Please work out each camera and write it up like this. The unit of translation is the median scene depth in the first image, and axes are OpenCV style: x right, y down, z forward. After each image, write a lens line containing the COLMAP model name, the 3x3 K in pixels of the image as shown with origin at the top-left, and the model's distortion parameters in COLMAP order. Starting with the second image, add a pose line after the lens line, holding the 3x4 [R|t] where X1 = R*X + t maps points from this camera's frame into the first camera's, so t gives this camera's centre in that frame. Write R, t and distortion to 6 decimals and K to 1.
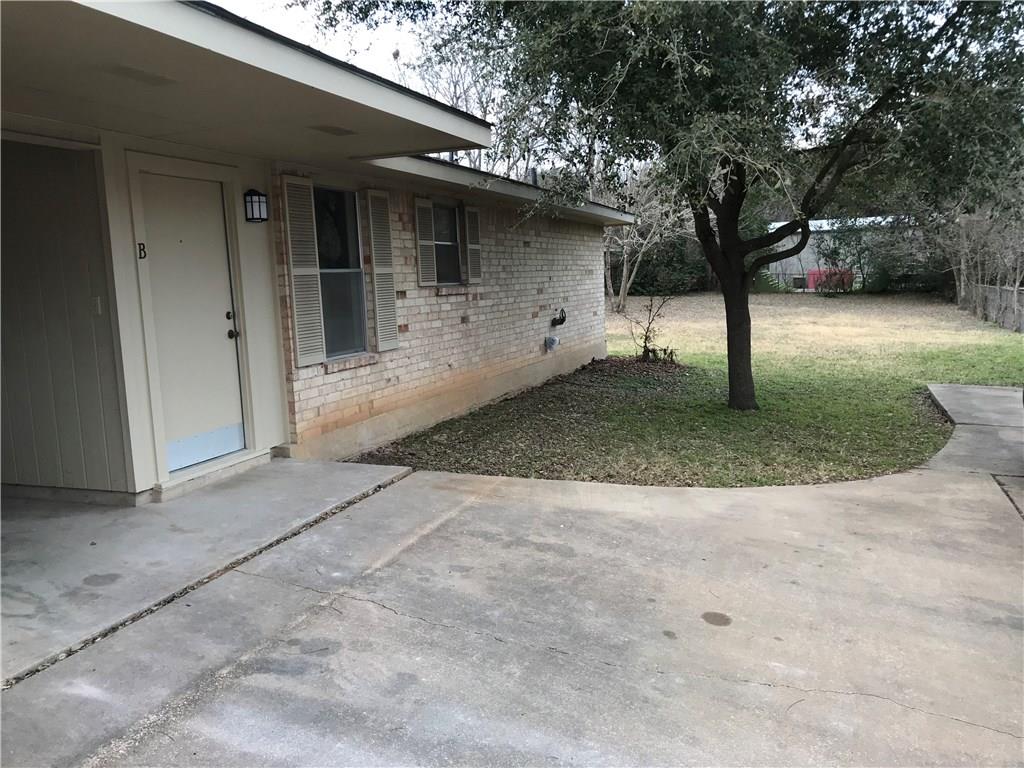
lens RADIAL K [[836.5, 0, 509.2], [0, 836.5, 385.8], [0, 0, 1]] dist [0.070898, -0.090232]
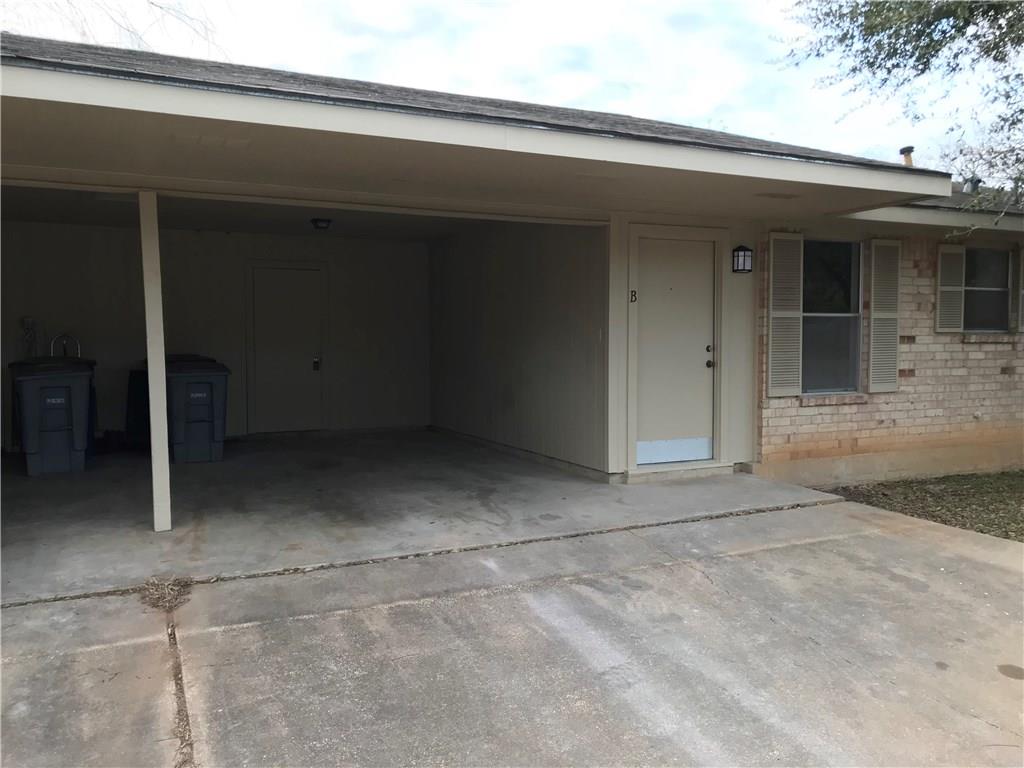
lens RADIAL K [[836.5, 0, 509.2], [0, 836.5, 385.8], [0, 0, 1]] dist [0.070898, -0.090232]
pose [[0.722135, 0.075051, -0.687669, 0.286036], [-0.114894, 0.993302, -0.012245, 0.017735], [0.682144, 0.087851, 0.725921, -0.078637]]
